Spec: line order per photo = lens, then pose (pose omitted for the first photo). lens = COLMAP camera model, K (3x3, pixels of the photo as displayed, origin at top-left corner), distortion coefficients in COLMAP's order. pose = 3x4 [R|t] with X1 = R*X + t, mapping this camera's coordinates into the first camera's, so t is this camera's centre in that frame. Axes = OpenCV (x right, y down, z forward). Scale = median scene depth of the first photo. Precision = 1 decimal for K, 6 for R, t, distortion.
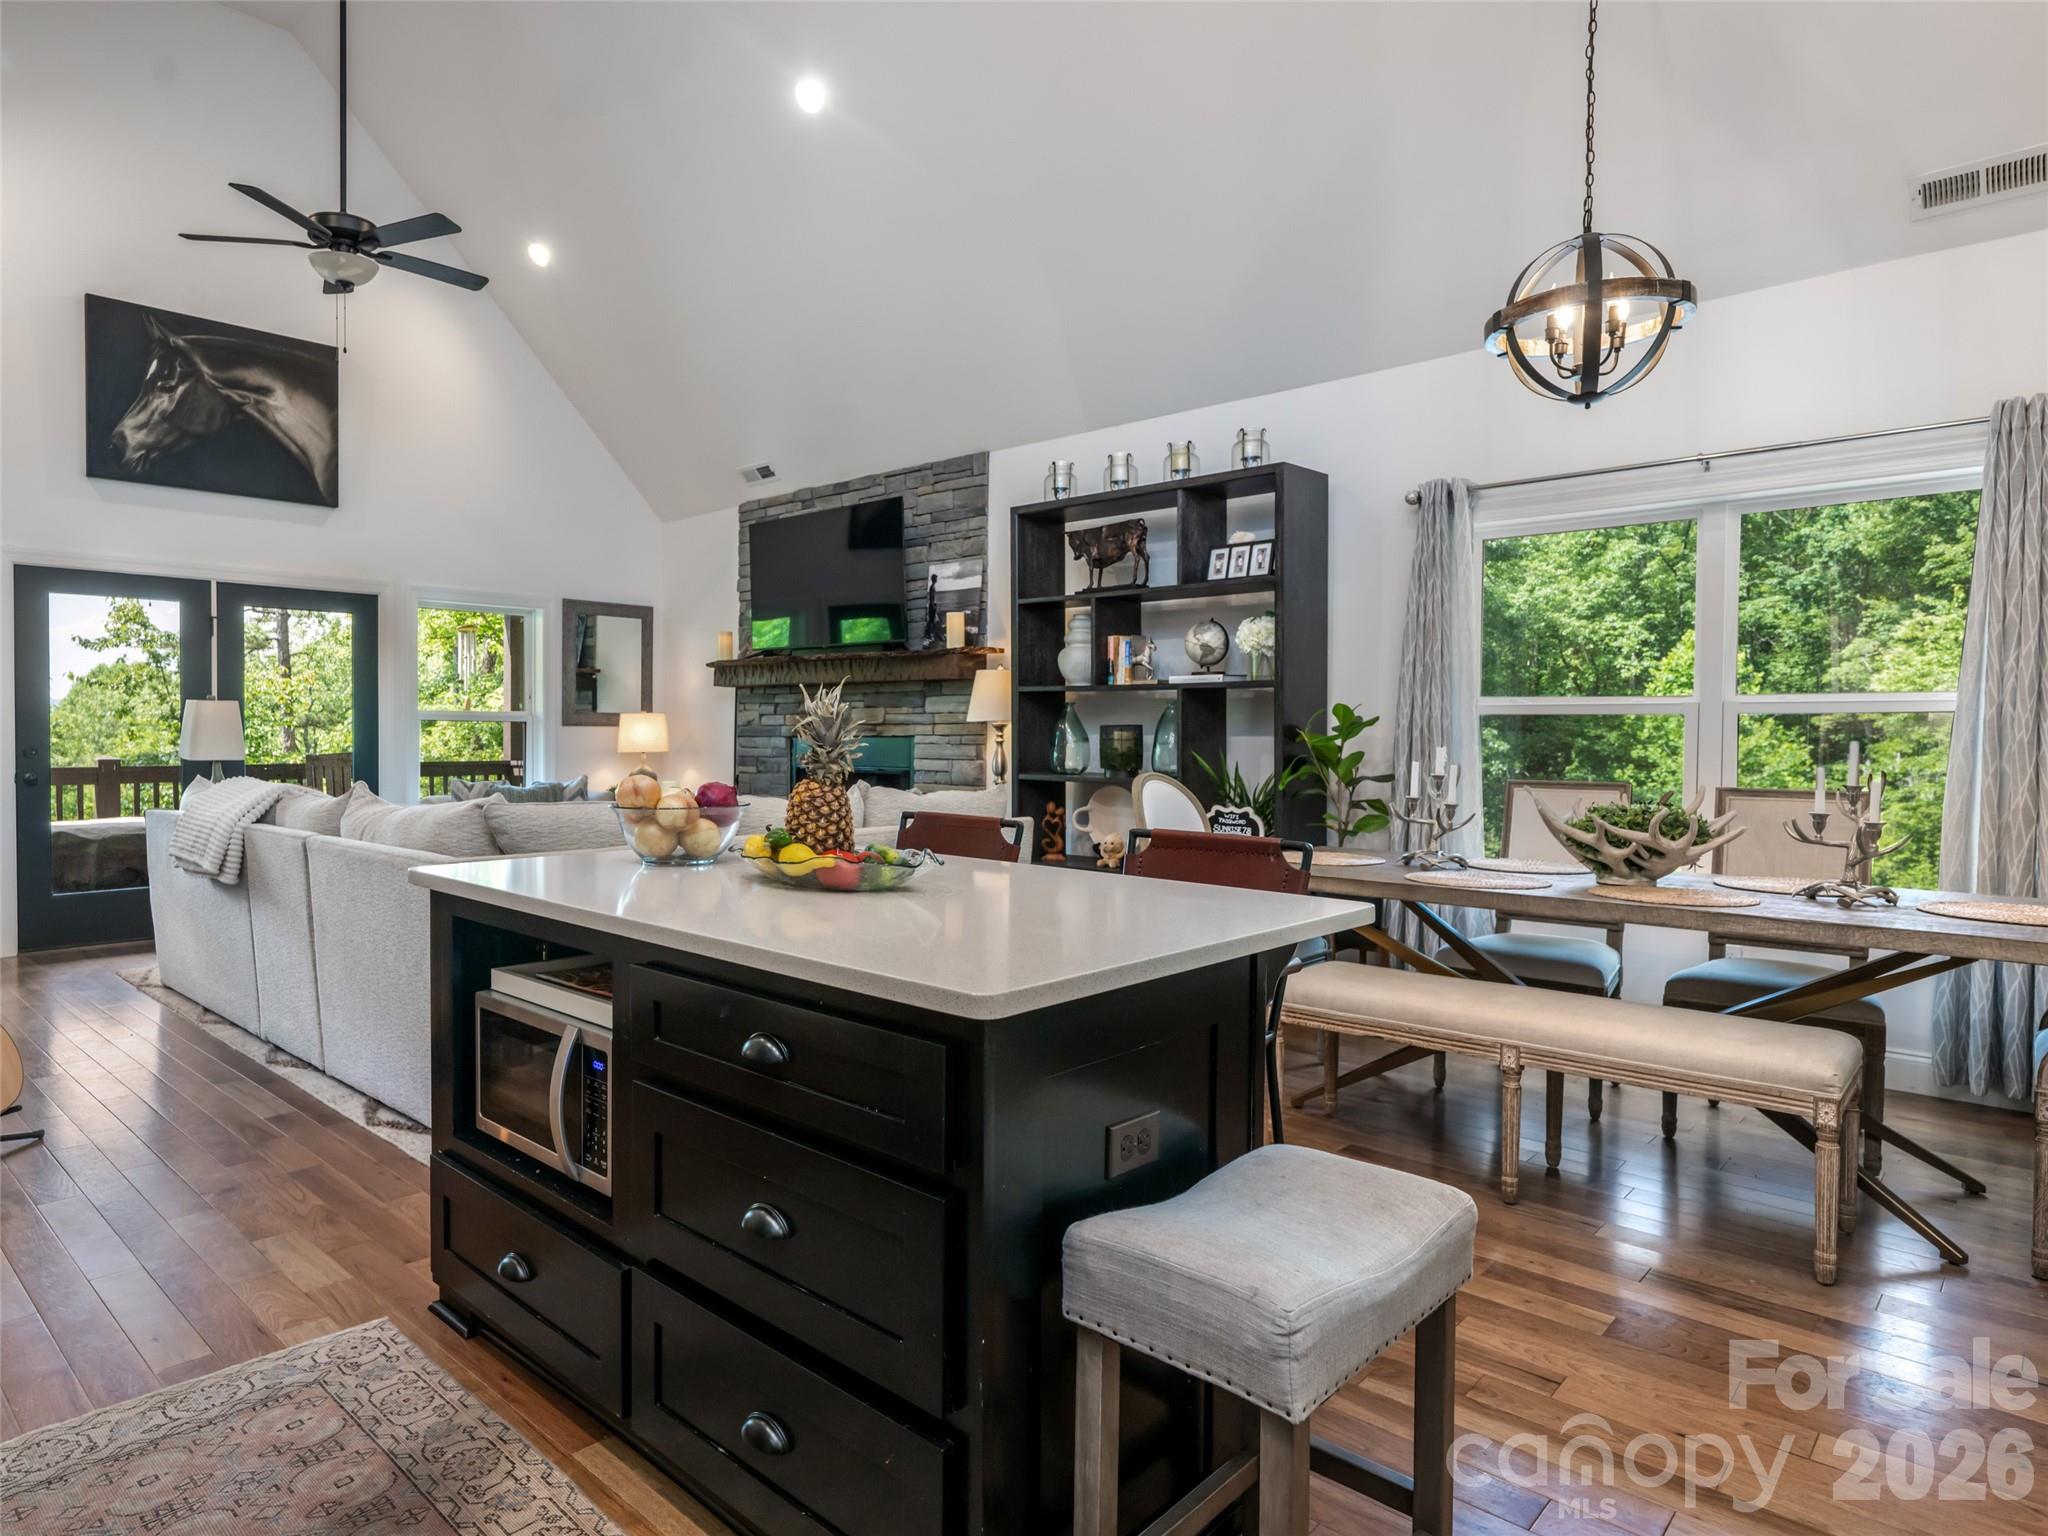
lens RADIAL K [[1199.5, 0, 912.1], [0, 1199.5, 755.5], [0, 0, 1]] dist [-0.002438, -0.000246]
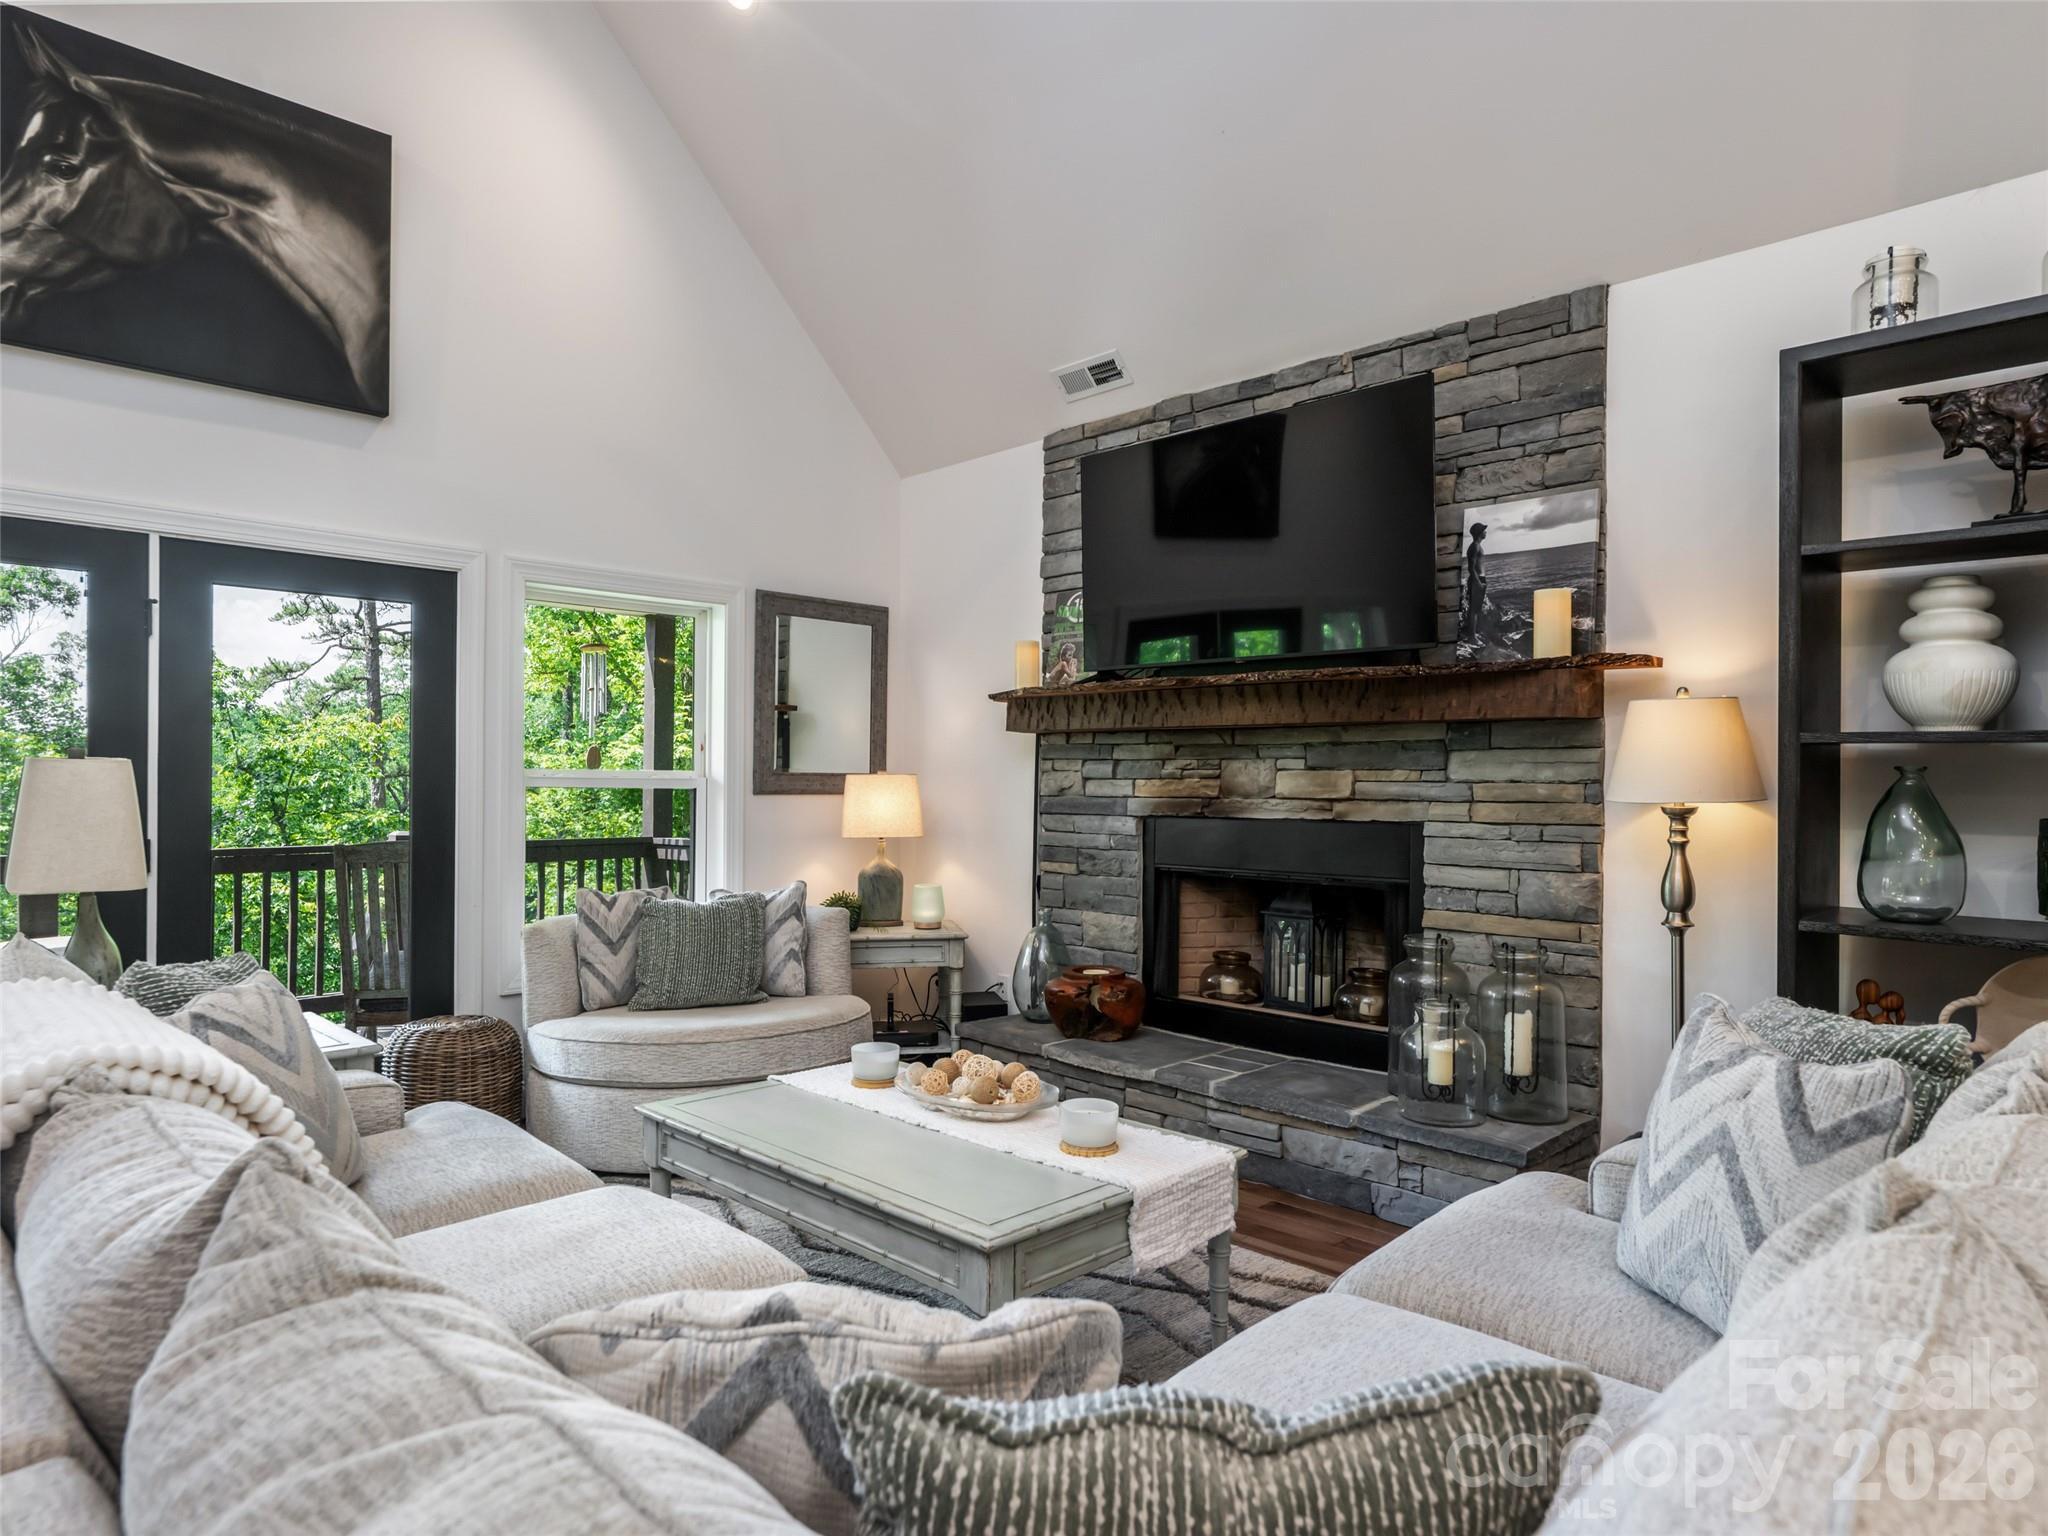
lens RADIAL K [[1230.7, 0, 995.4], [0, 1230.7, 779.1], [0, 0, 1]] dist [-0.000952, -0.000526]
pose [[0.999711, 0.003346, -0.023817, -0.180136], [-0.003836, 0.999781, -0.020571, -0.023960], [0.023743, 0.020656, 0.999505, 0.436784]]
